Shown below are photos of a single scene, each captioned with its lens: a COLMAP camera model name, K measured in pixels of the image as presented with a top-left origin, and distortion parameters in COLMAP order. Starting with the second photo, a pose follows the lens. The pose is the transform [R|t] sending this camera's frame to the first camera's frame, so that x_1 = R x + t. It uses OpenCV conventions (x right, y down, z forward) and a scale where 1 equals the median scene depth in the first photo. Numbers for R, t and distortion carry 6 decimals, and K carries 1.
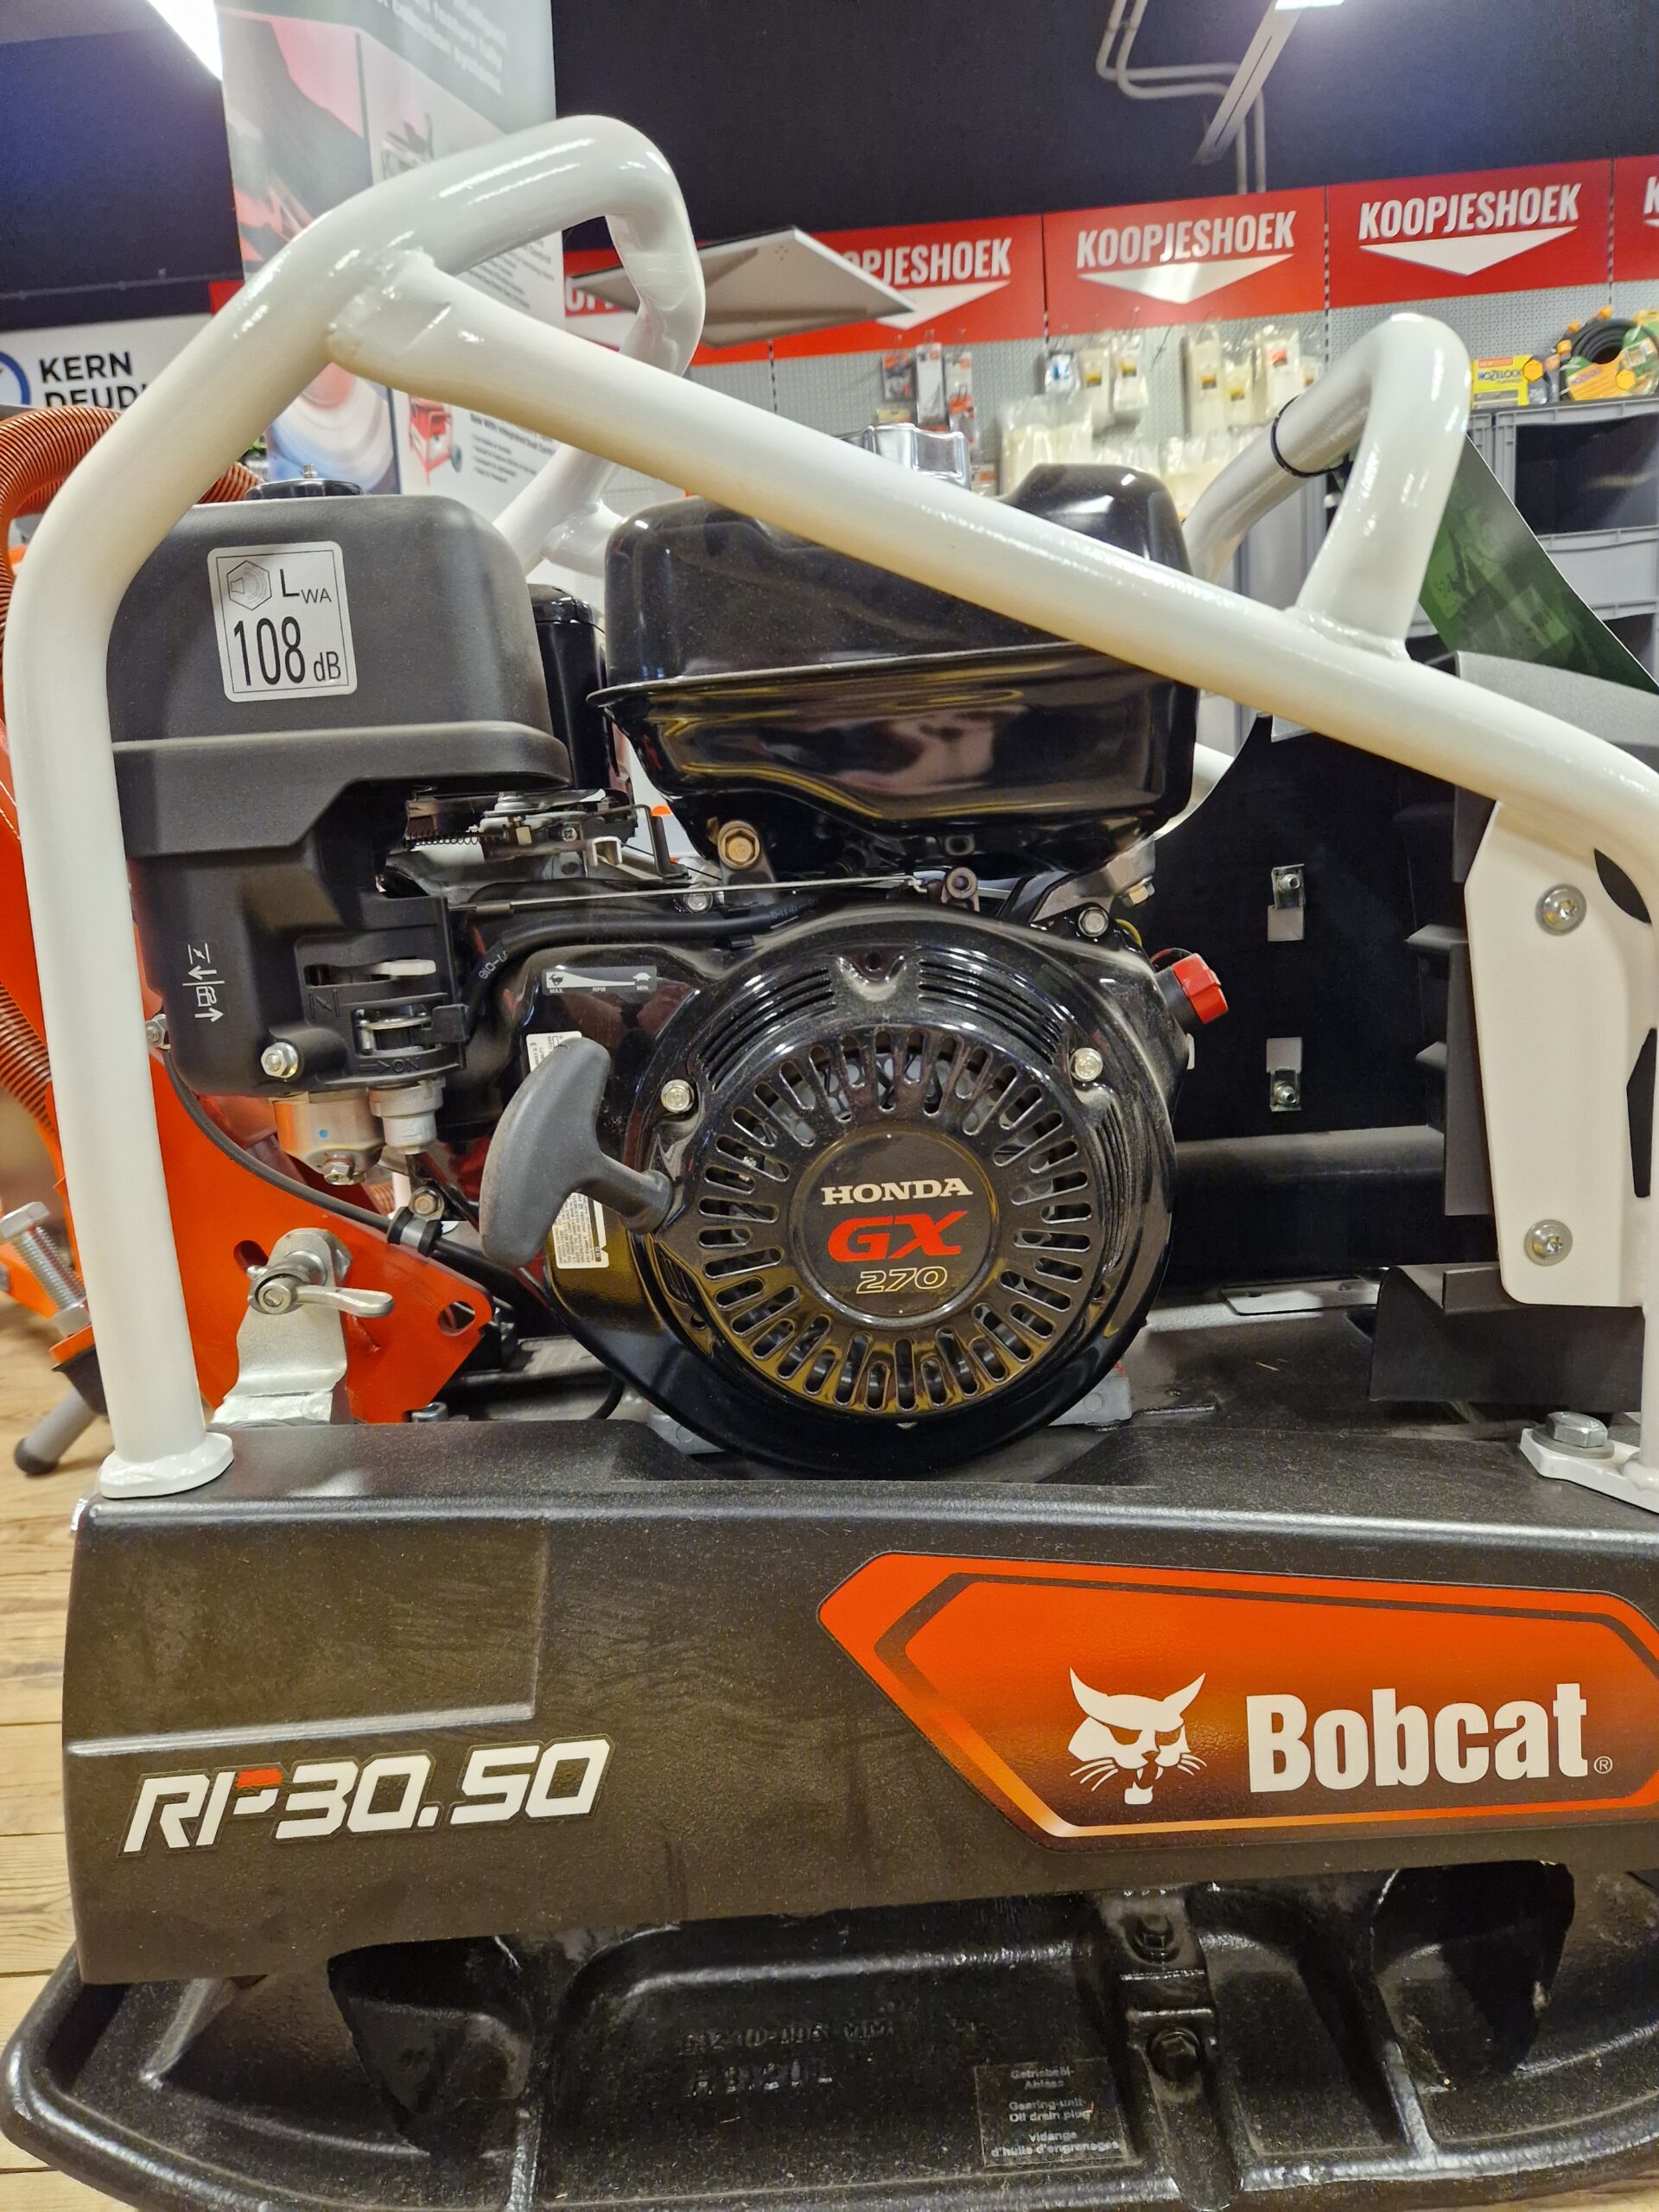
lens RADIAL K [[1466.6, 0, 838.9], [0, 1466.6, 1106.8], [0, 0, 1]] dist [0.042277, -0.034219]
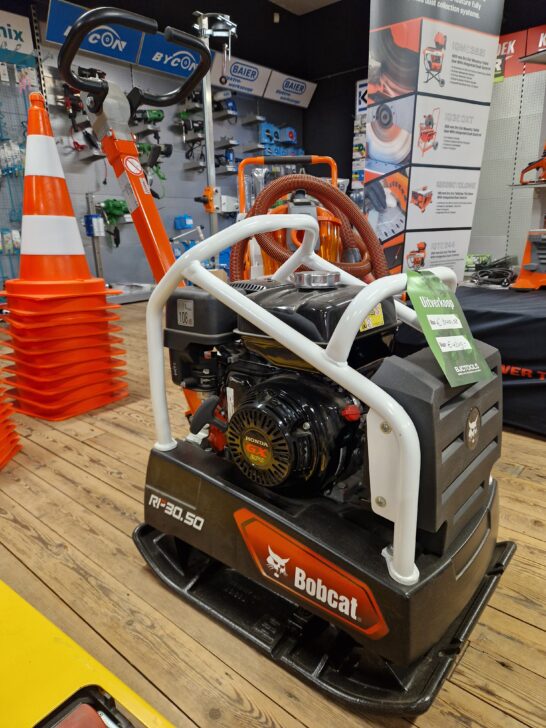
lens RADIAL K [[496.9, 0, 273.4], [0, 496.9, 355.2], [0, 0, 1]] dist [0.003944, -0.000294]
pose [[0.758228, 0.205941, -0.618611, 1.061587], [-0.145721, 0.978331, 0.147085, -0.482986], [0.635497, -0.021380, 0.771808, -0.255137]]
